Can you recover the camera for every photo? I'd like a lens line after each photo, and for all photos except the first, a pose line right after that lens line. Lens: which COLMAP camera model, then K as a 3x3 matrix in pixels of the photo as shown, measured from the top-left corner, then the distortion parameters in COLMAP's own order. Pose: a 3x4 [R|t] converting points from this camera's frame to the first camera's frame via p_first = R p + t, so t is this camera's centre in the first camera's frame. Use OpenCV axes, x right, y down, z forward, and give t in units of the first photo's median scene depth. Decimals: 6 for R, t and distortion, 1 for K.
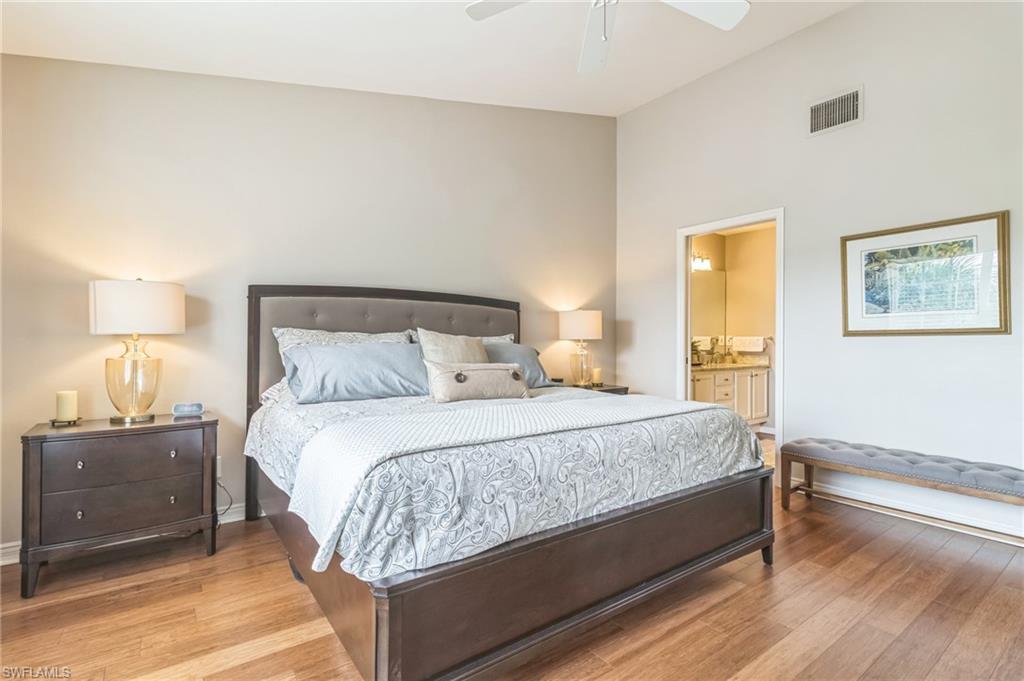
lens RADIAL K [[476.9, 0, 516.0], [0, 476.9, 336.1], [0, 0, 1]] dist [0.003476, -0.000003]
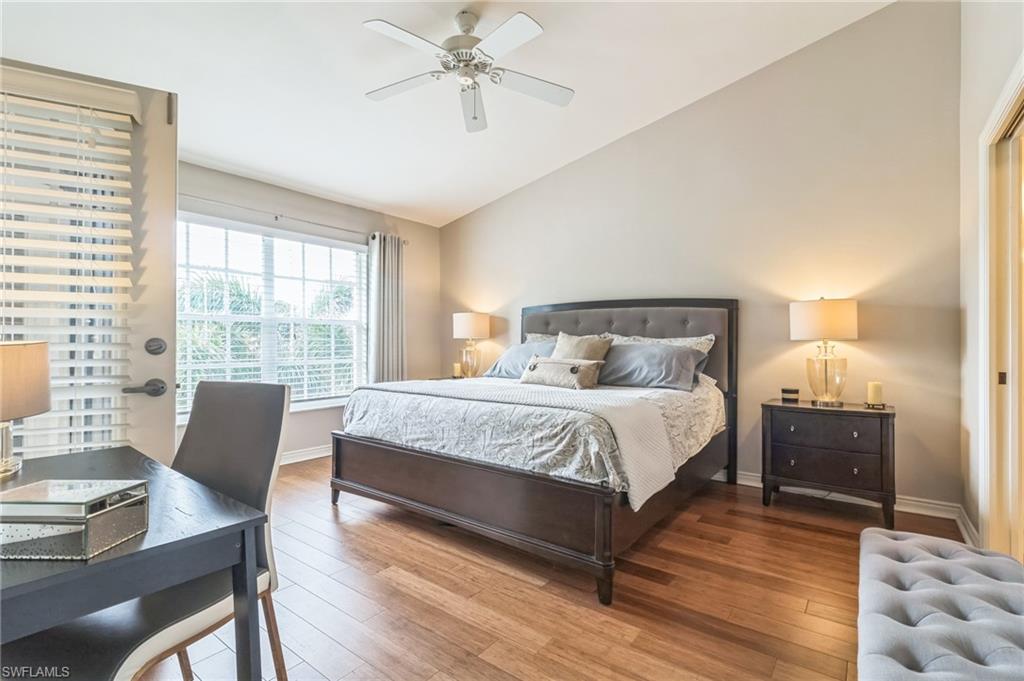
lens RADIAL K [[476.9, 0, 513.4], [0, 476.9, 342.6], [0, 0, 1]] dist [0.003476, -0.000003]
pose [[0.287563, -0.002625, -0.957758, 1.379623], [0.003467, 0.999993, -0.001700, 0.021070], [0.957755, -0.002832, 0.287570, 0.652696]]
